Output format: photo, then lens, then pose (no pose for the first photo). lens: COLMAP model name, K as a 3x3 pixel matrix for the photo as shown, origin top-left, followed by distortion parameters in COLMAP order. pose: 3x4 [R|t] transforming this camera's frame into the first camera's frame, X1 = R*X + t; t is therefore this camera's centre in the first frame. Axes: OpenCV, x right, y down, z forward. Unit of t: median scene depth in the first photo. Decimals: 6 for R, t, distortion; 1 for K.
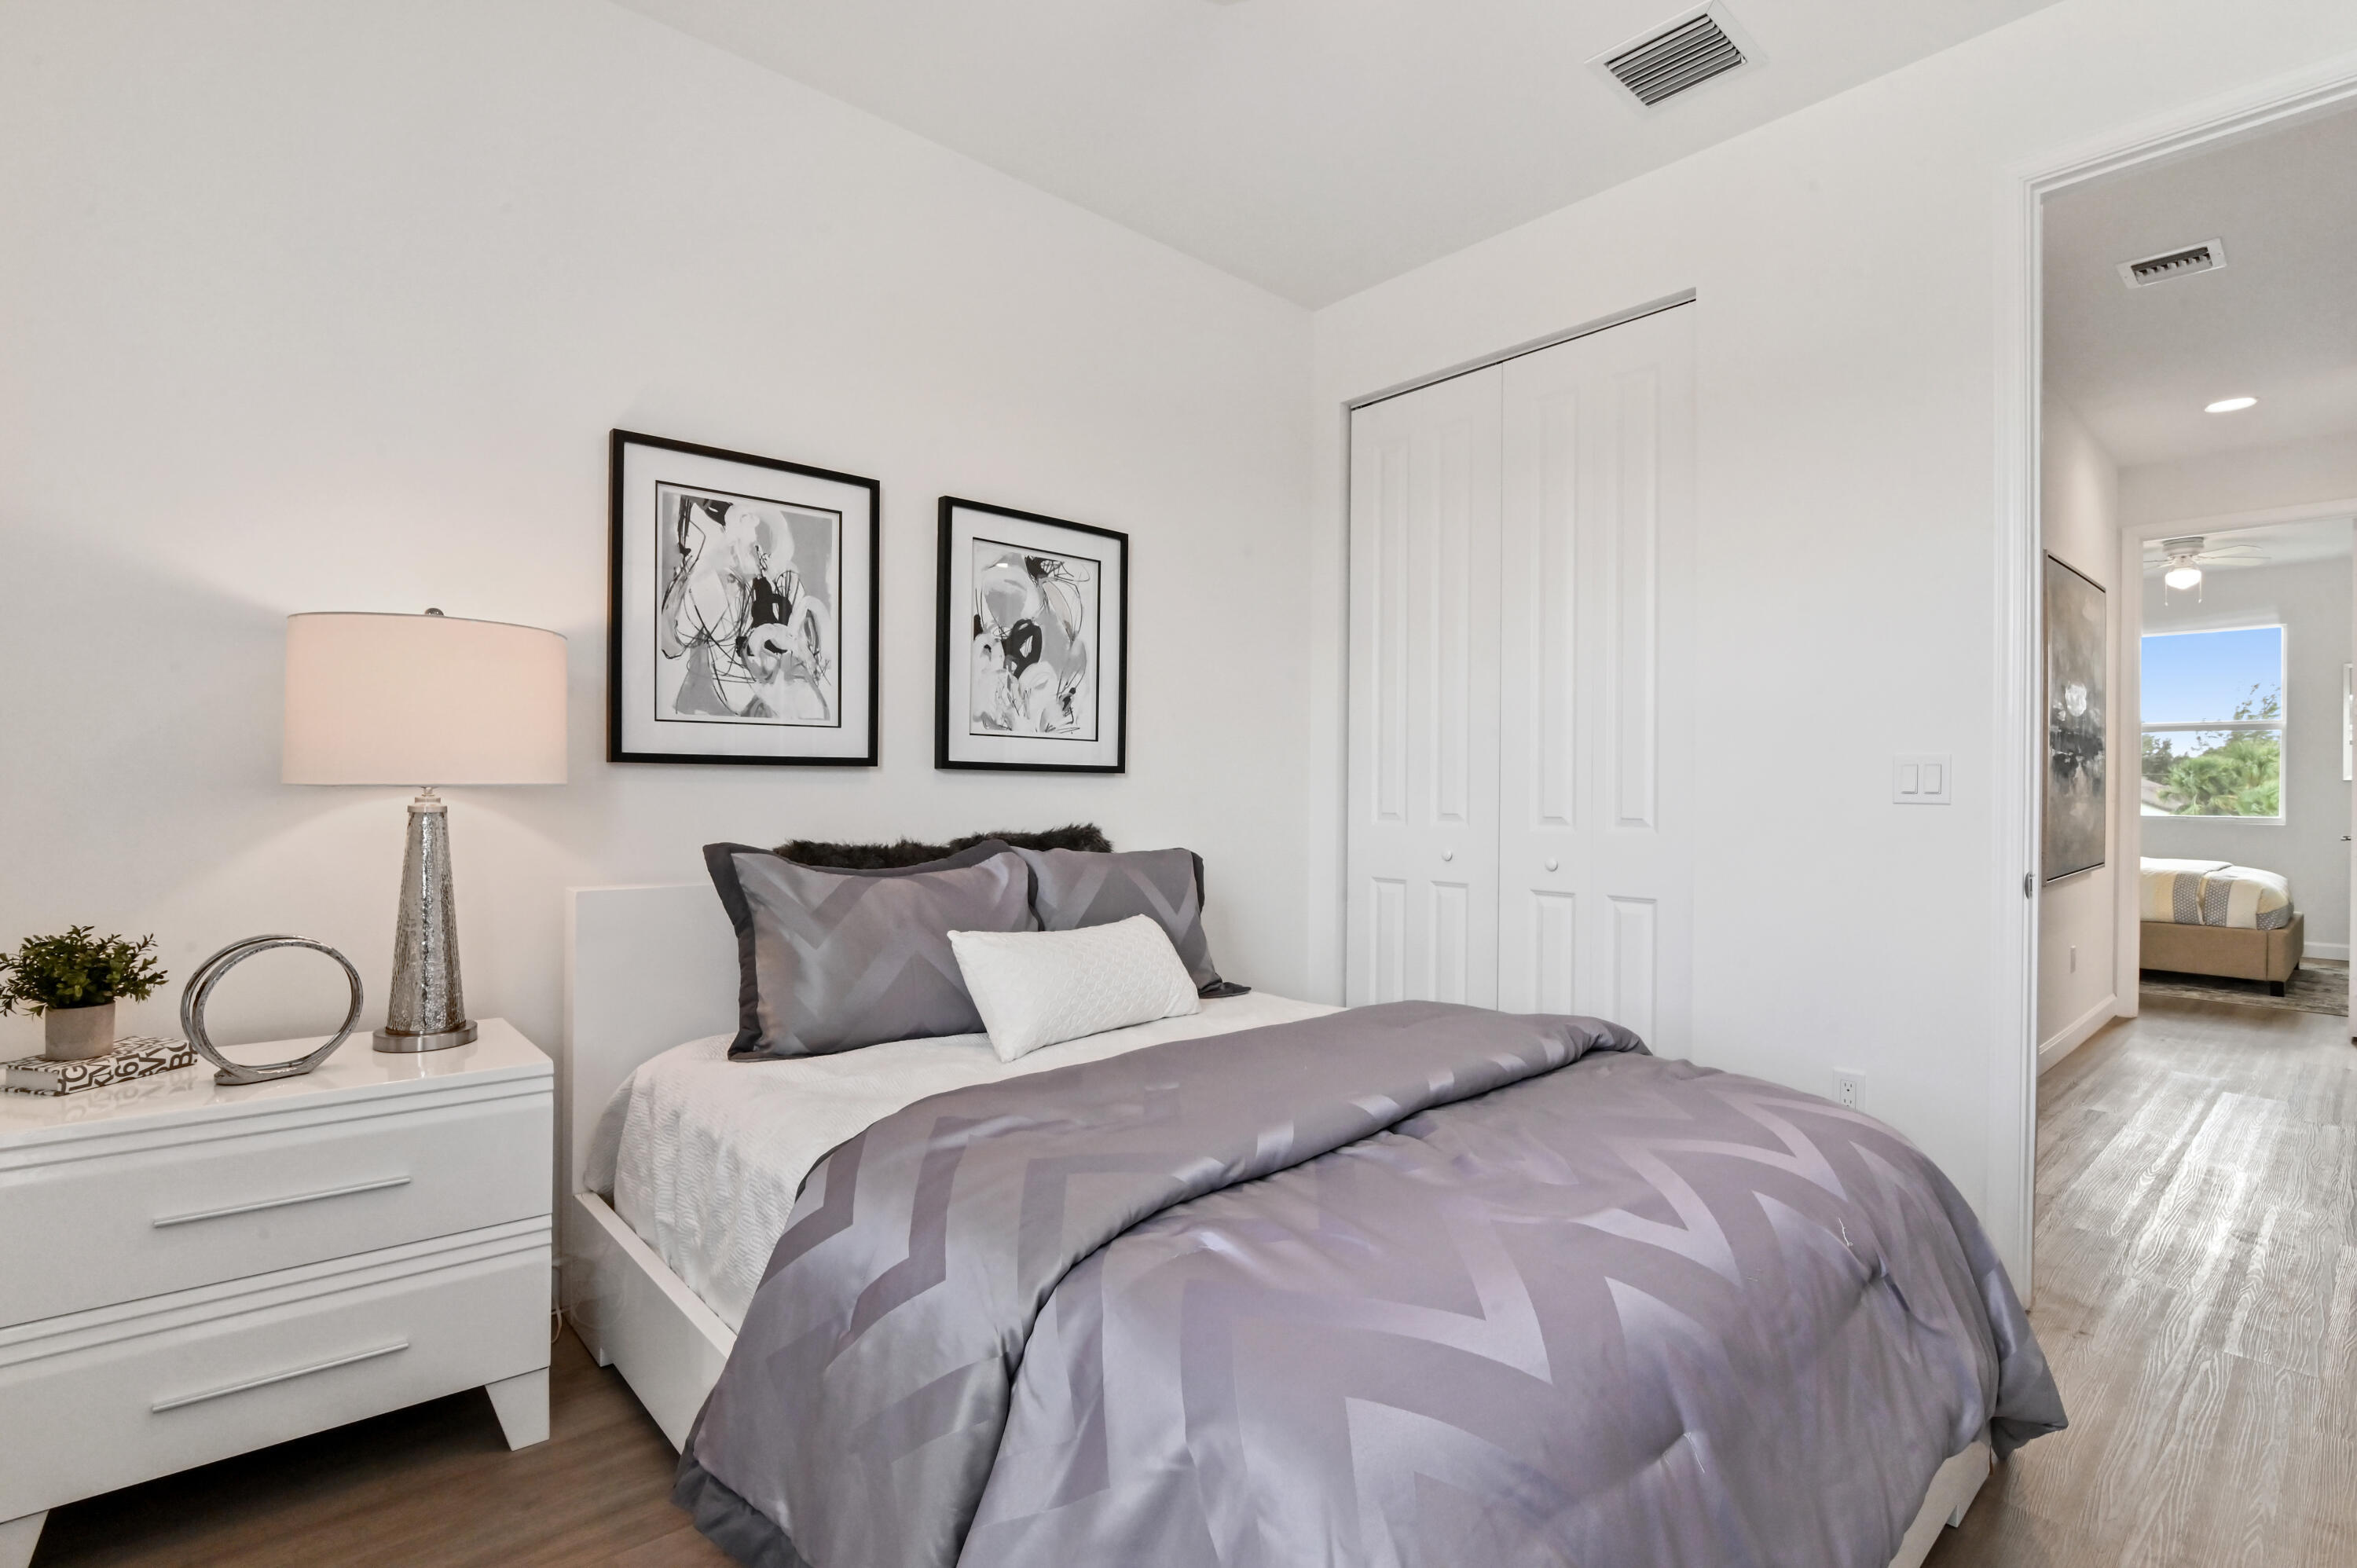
lens RADIAL K [[1107.1, 0, 1199.3], [0, 1107.1, 794.1], [0, 0, 1]] dist [-0.012435, 0.002093]
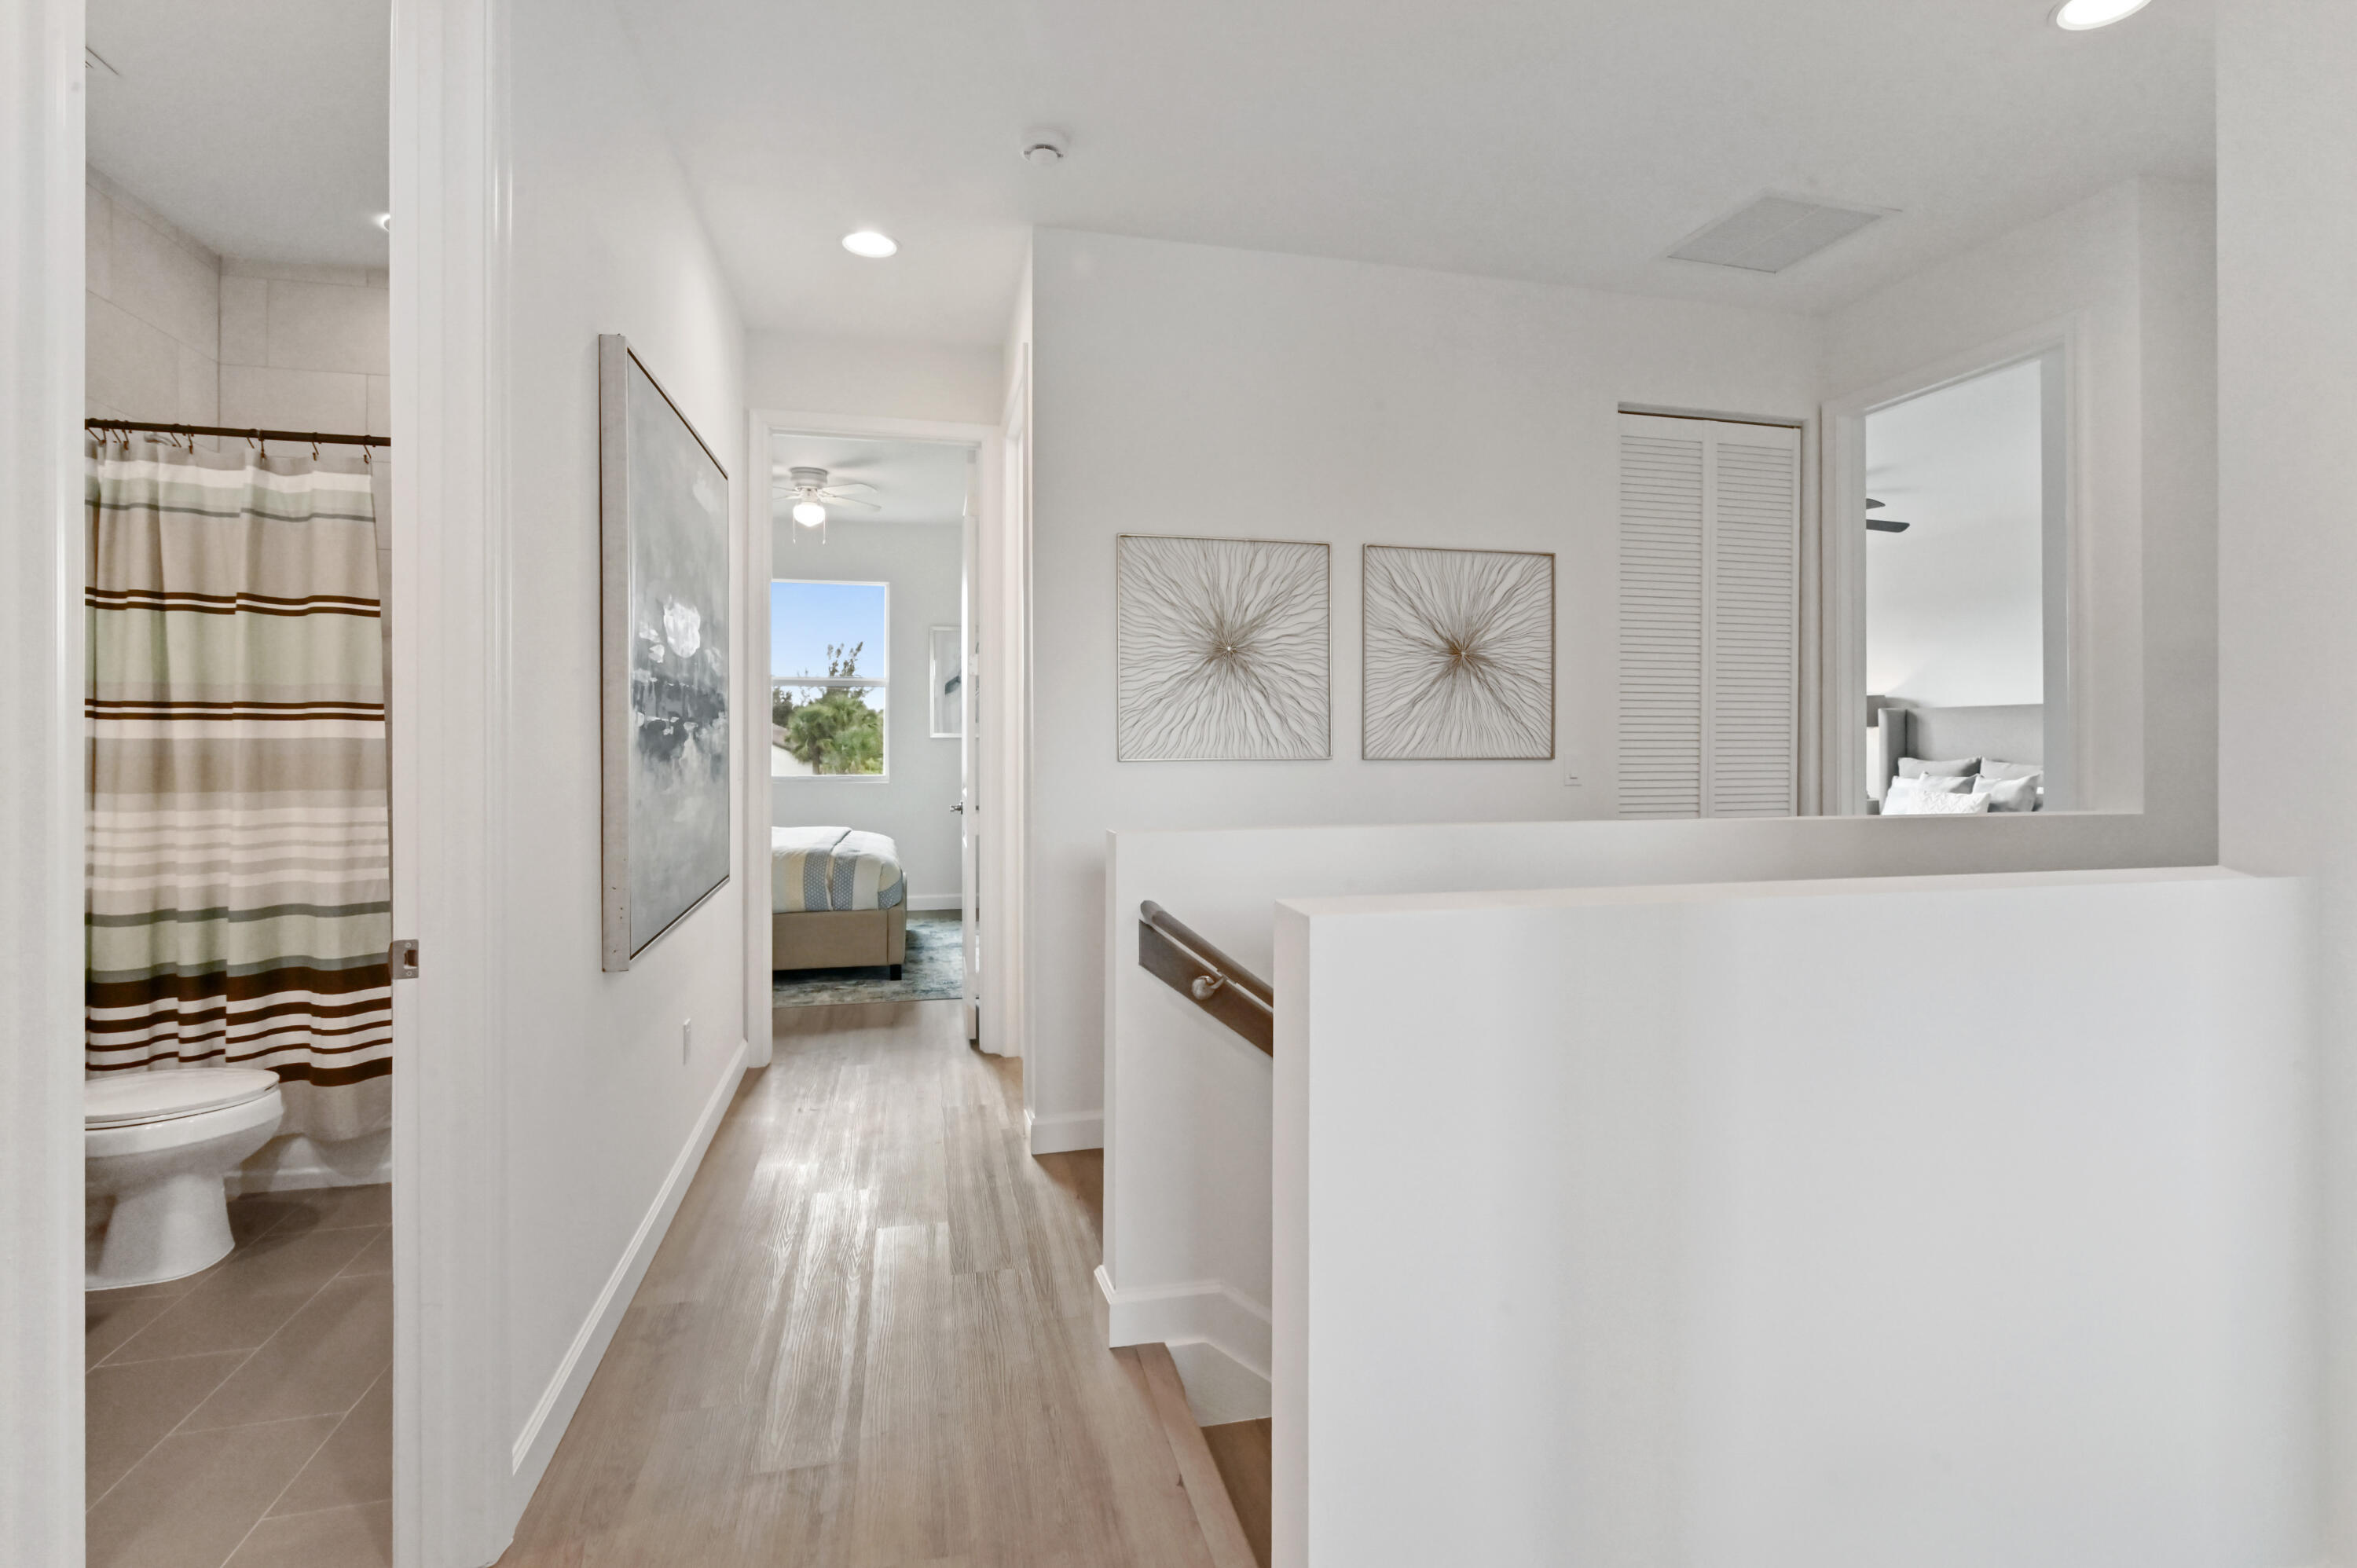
lens RADIAL K [[1107.1, 0, 1179.7], [0, 1107.1, 738.7], [0, 0, 1]] dist [-0.012435, 0.002093]
pose [[0.486487, -0.007784, 0.873653, 0.296202], [0.006361, 0.999965, 0.005368, -0.020255], [-0.873665, 0.002946, 0.486520, 0.345676]]
